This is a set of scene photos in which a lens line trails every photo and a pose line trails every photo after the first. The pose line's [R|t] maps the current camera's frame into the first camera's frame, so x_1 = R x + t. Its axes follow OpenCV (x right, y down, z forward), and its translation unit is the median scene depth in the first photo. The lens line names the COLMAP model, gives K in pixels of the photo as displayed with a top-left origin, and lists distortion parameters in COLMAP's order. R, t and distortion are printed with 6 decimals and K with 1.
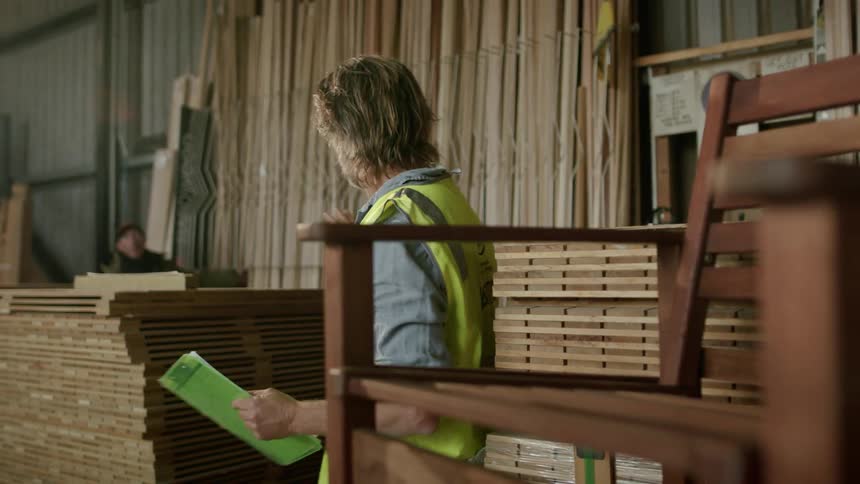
lens RADIAL K [[852.7, 0, 428.8], [0, 852.7, 253.5], [0, 0, 1]] dist [-0.015232, -0.007513]
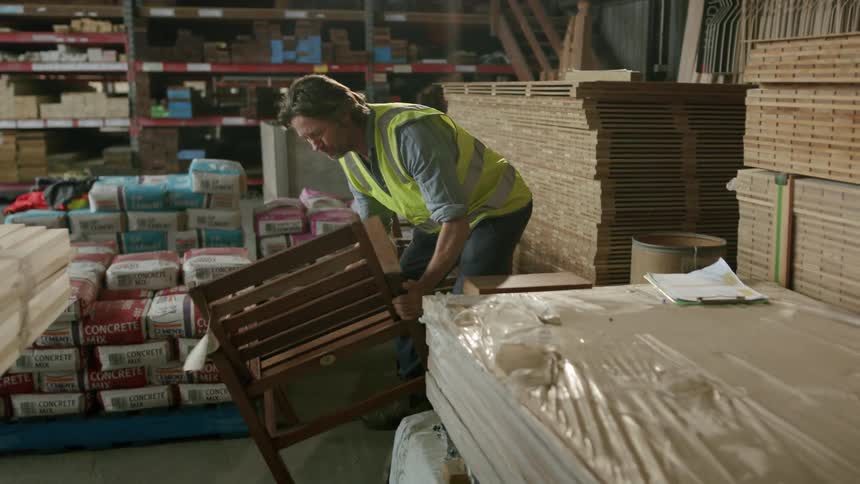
lens RADIAL K [[774.2, 0, 430.5], [0, 774.2, 225.1], [0, 0, 1]] dist [-0.038717, 0.000857]
pose [[0.787132, 0.125418, -0.603899, 0.276082], [0.004691, 0.977862, 0.209197, 0.005300], [0.616767, -0.167499, 0.769118, -0.263662]]
